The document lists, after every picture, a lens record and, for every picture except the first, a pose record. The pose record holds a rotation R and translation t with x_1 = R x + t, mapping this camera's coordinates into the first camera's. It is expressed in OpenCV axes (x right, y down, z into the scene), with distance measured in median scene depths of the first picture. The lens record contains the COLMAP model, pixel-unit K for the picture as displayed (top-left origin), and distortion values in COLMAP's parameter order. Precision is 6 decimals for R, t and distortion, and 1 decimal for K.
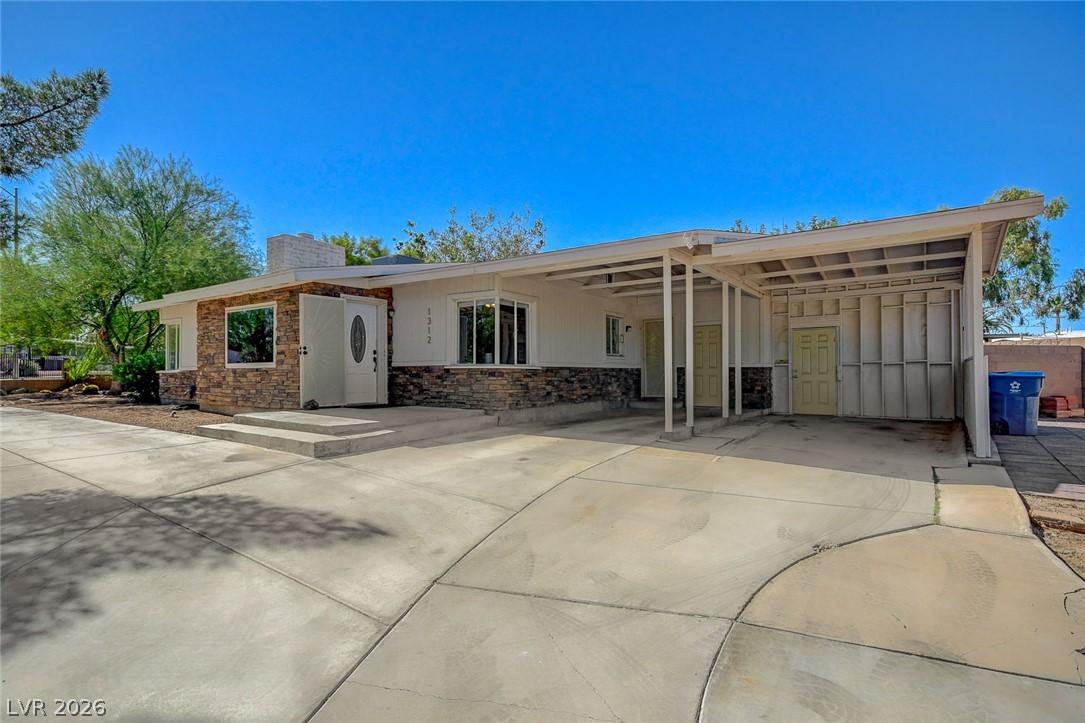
lens RADIAL K [[548.6, 0, 538.5], [0, 548.6, 369.4], [0, 0, 1]] dist [0.017470, 0.000969]
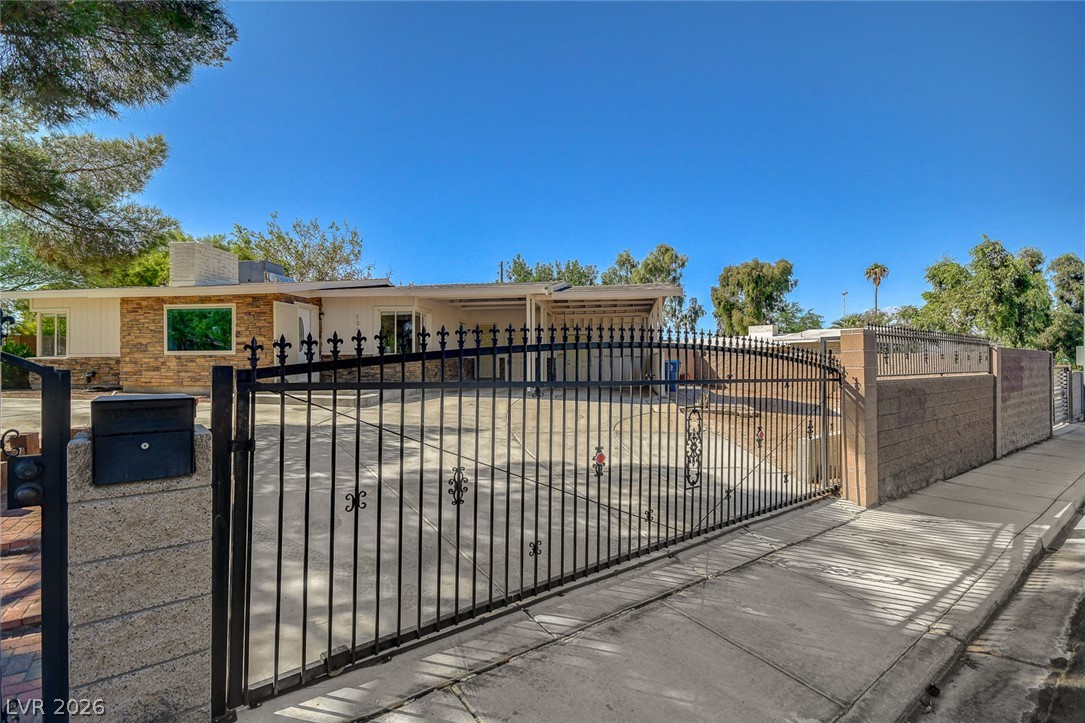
lens RADIAL K [[513.0, 0, 540.7], [0, 513.0, 363.9], [0, 0, 1]] dist [0.017175, -0.000220]
pose [[0.888930, 0.002049, 0.458039, -0.392198], [-0.002711, 0.999996, 0.000787, 0.015610], [-0.458035, -0.001941, 0.888932, -0.415856]]
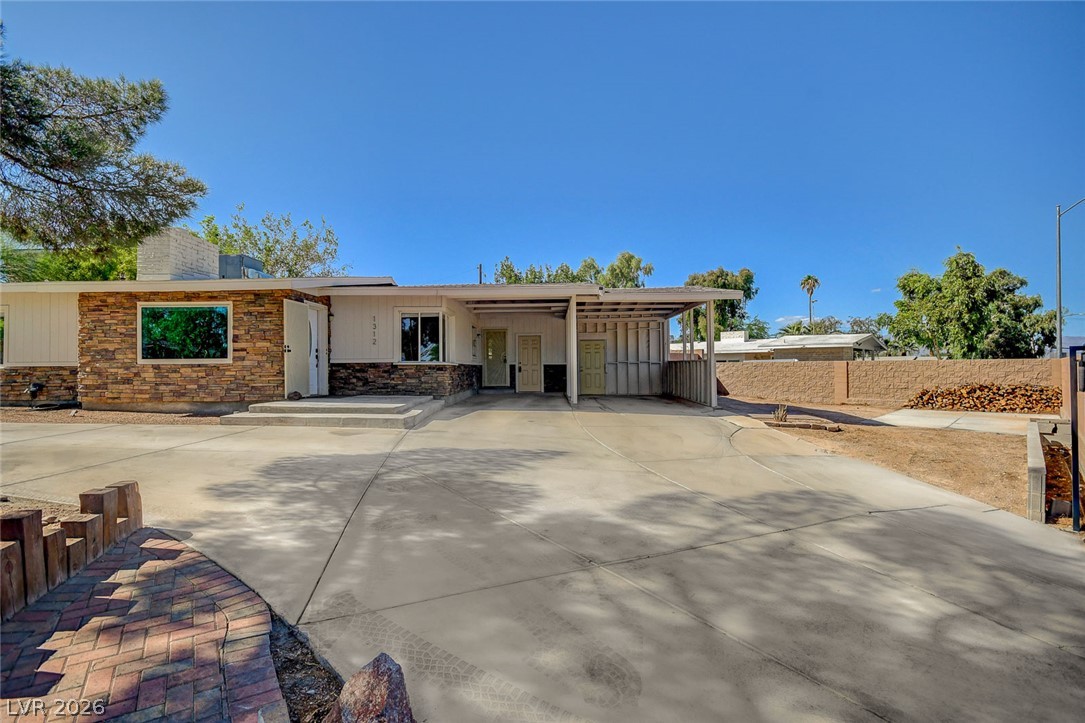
lens RADIAL K [[497.9, 0, 540.7], [0, 497.9, 363.6], [0, 0, 1]] dist [0.011079, -0.000415]
pose [[0.832547, 0.004032, 0.553939, -0.513846], [0.000209, 0.999971, -0.007592, 0.004313], [-0.553954, 0.006437, 0.832522, -0.144995]]
